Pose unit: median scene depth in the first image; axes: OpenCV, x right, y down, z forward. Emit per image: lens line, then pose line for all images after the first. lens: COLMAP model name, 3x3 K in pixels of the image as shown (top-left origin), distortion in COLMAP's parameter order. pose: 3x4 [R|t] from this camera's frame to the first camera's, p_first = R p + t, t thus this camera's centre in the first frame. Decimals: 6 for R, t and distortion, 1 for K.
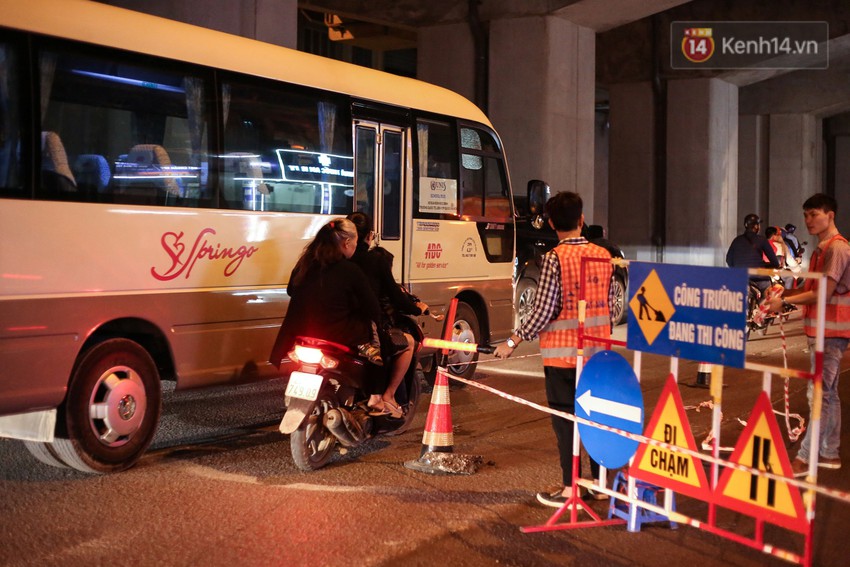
lens RADIAL K [[1227.7, 0, 425.4], [0, 1227.7, 269.5], [0, 0, 1]] dist [-0.109896, 0.068900]
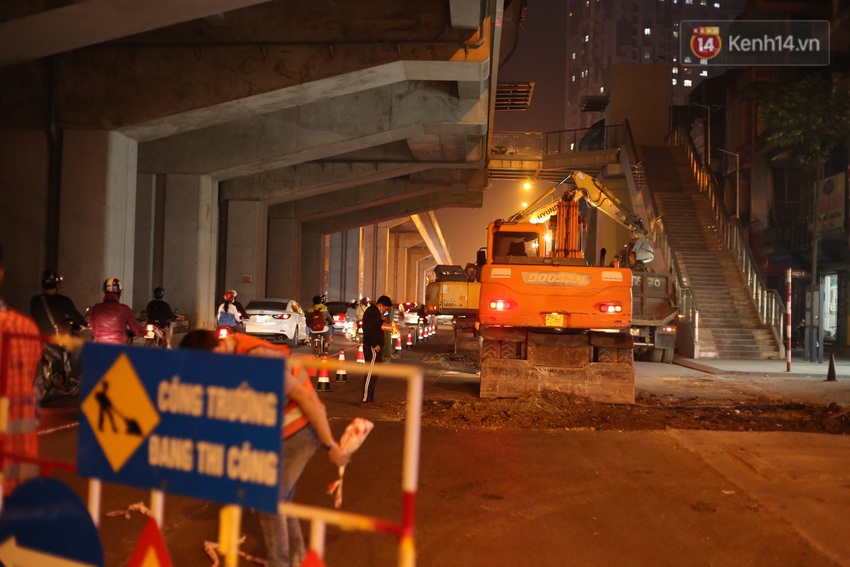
lens RADIAL K [[1227.7, 0, 425.4], [0, 1227.7, 269.5], [0, 0, 1]] dist [-0.109896, 0.068900]
pose [[0.879357, 0.028516, 0.475309, 0.019531], [-0.004563, 0.998664, -0.051472, -0.012674], [-0.476142, 0.043094, 0.878312, 0.361066]]
